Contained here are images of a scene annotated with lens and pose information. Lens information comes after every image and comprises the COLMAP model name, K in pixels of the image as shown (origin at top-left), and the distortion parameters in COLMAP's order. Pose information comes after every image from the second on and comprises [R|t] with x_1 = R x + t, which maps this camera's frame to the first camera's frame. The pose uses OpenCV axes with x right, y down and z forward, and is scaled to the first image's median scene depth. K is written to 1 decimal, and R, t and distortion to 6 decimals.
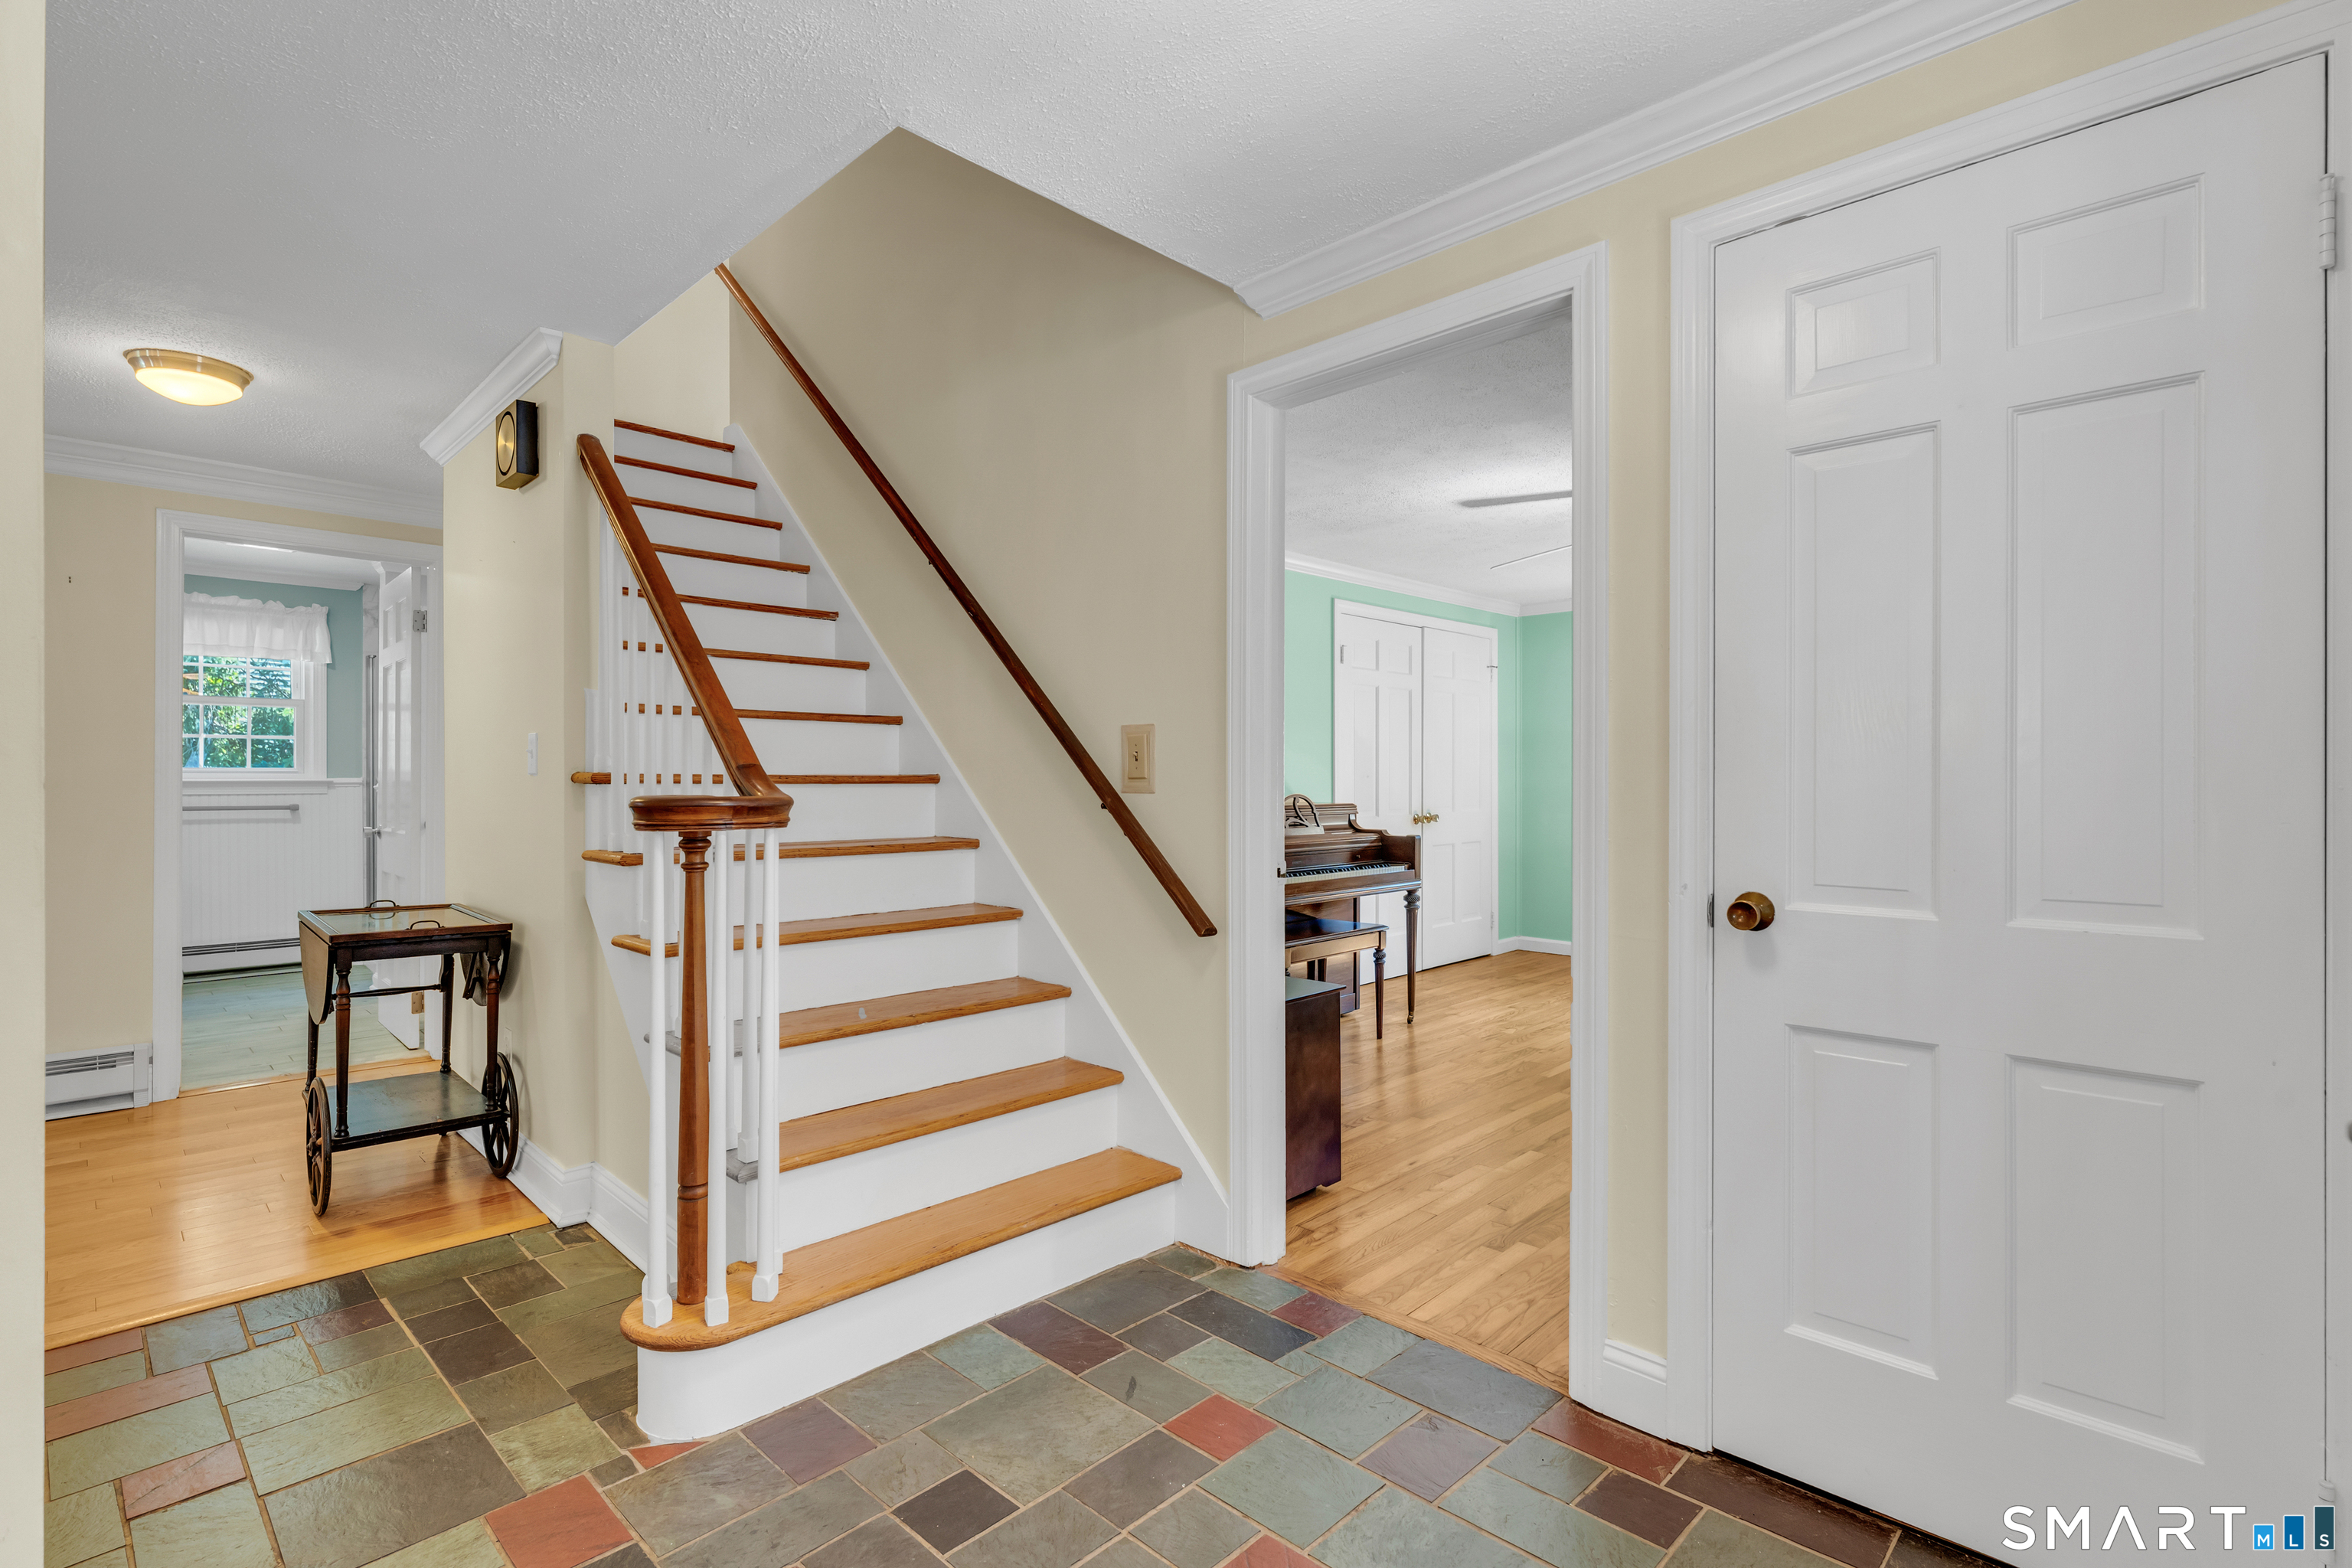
lens RADIAL K [[1116.0, 0, 1162.5], [0, 1116.0, 782.9], [0, 0, 1]] dist [0.000217, -0.000729]
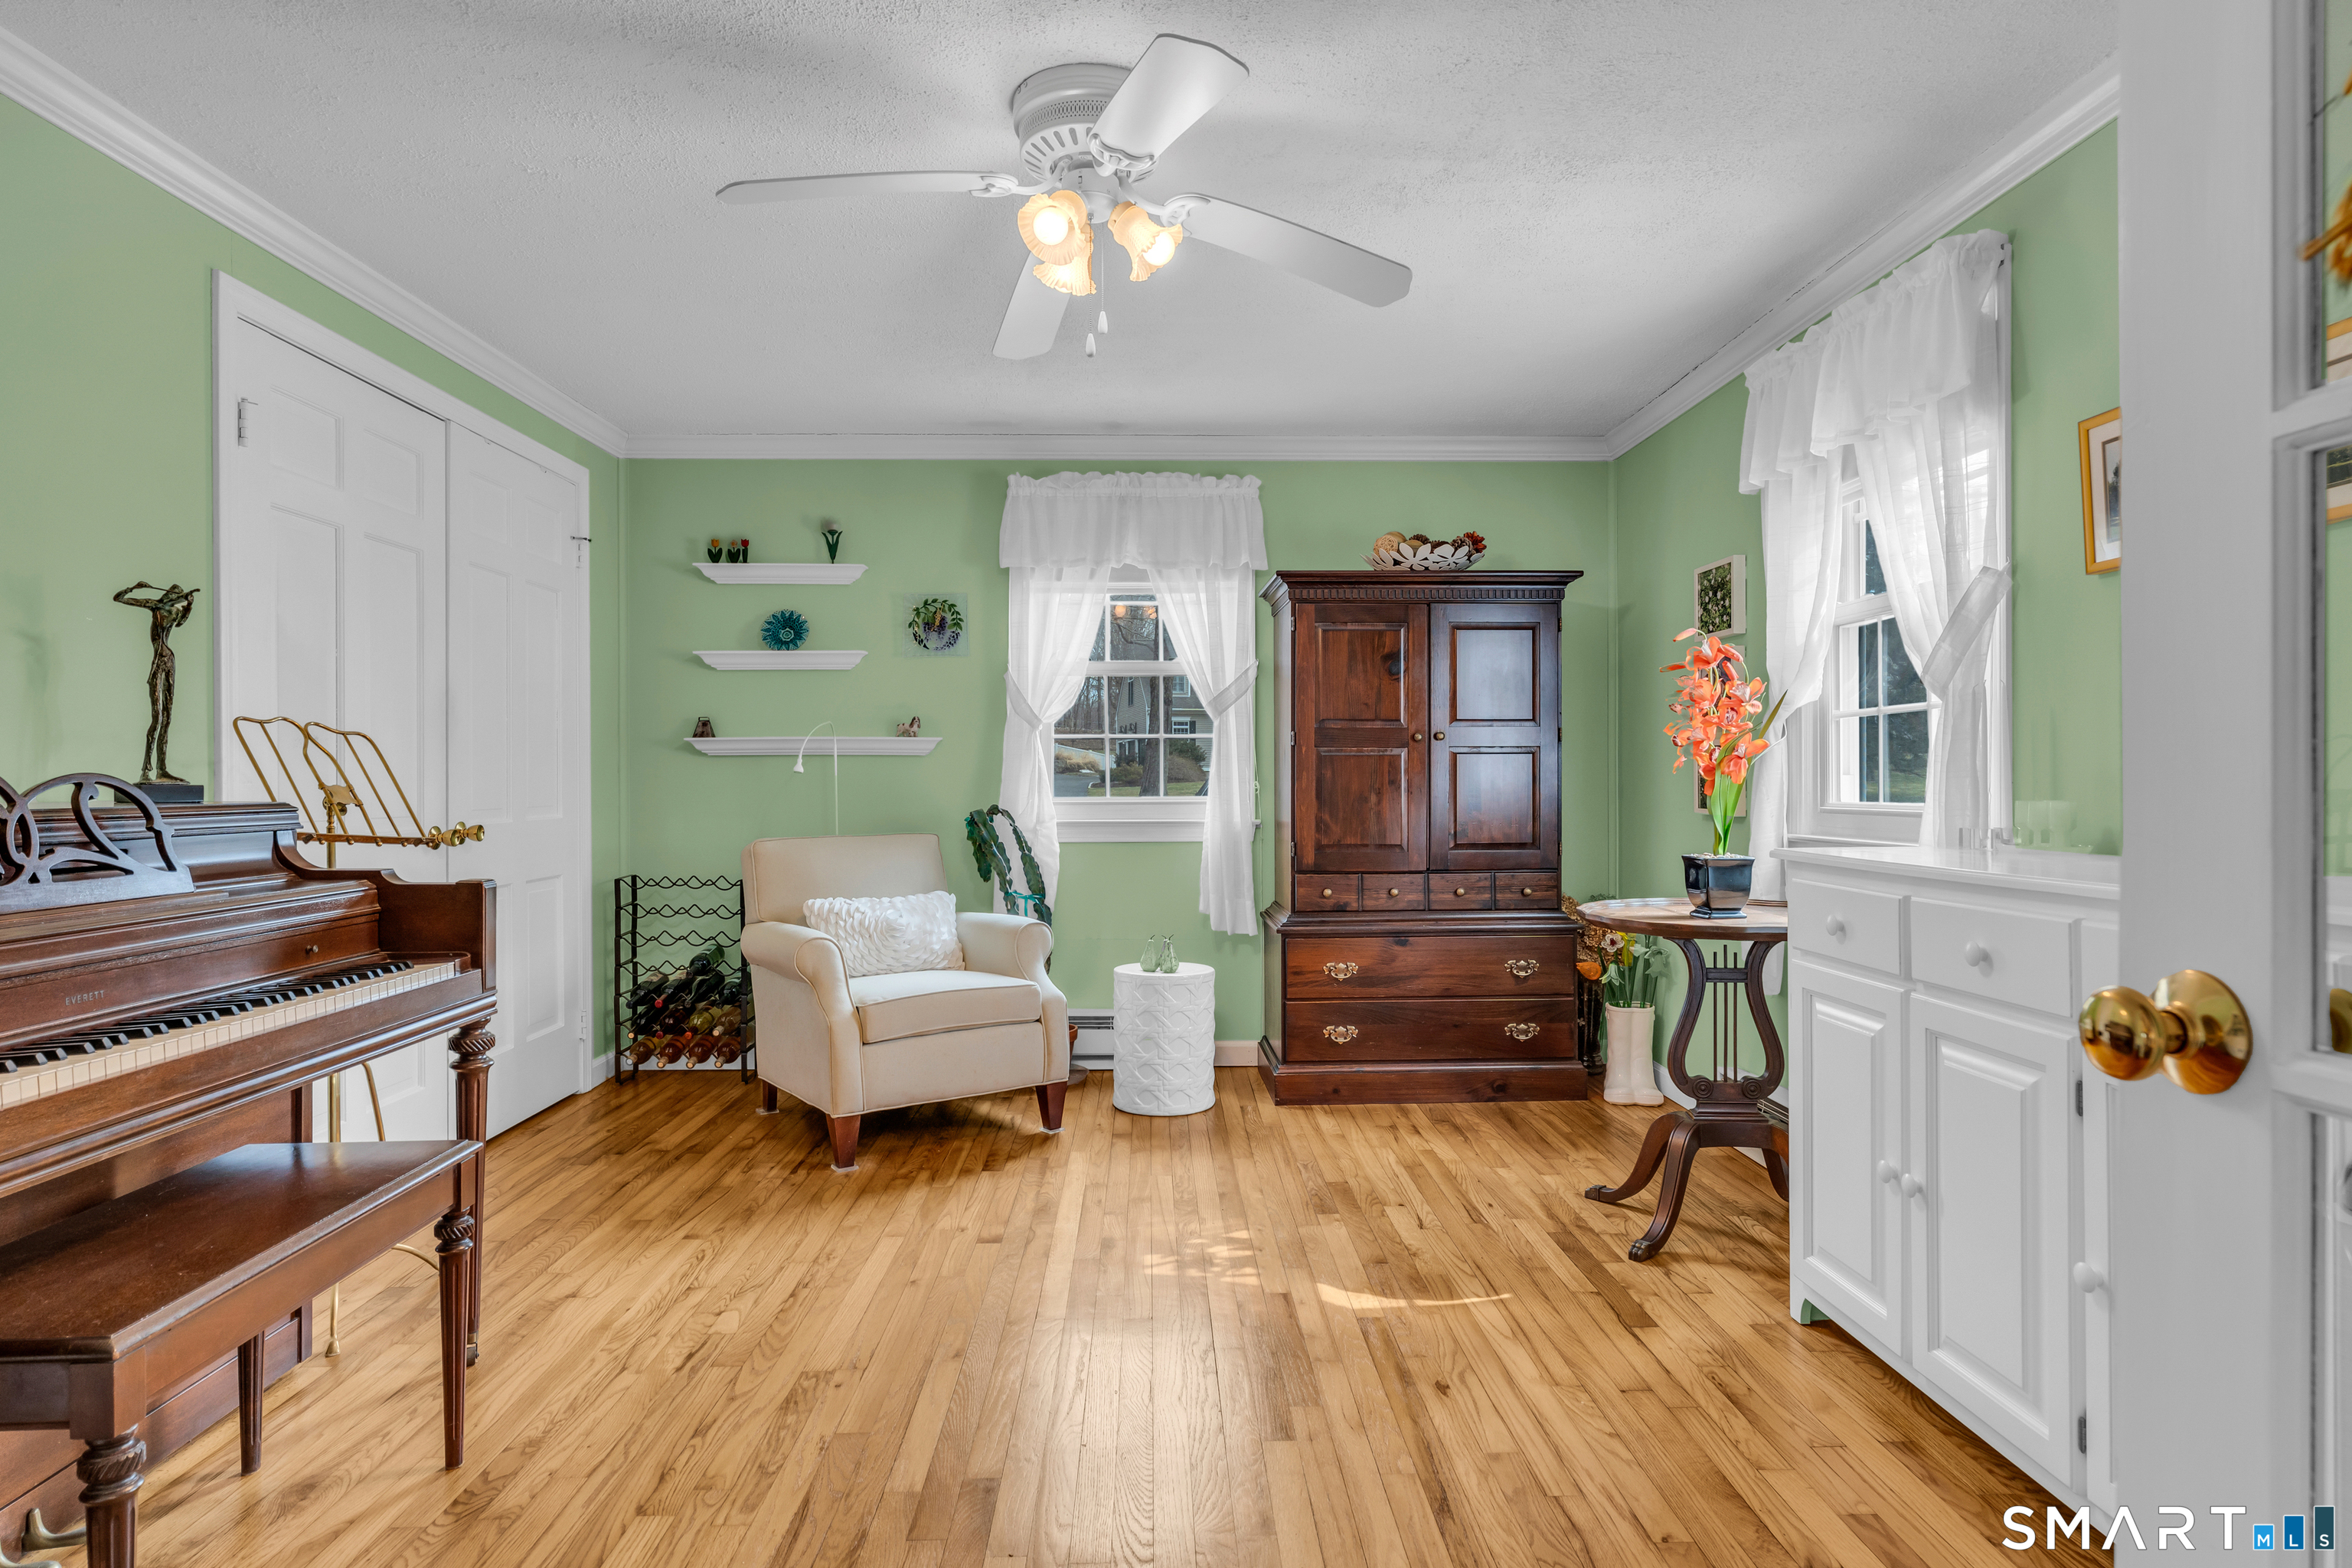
lens RADIAL K [[1290.1, 0, 1160.8], [0, 1290.1, 782.7], [0, 0, 1]] dist [-0.006329, -0.000739]
pose [[0.705296, -0.008132, 0.708867, 0.077296], [0.004072, 0.999964, 0.007419, 0.011236], [-0.708902, -0.002346, 0.705303, 0.518158]]
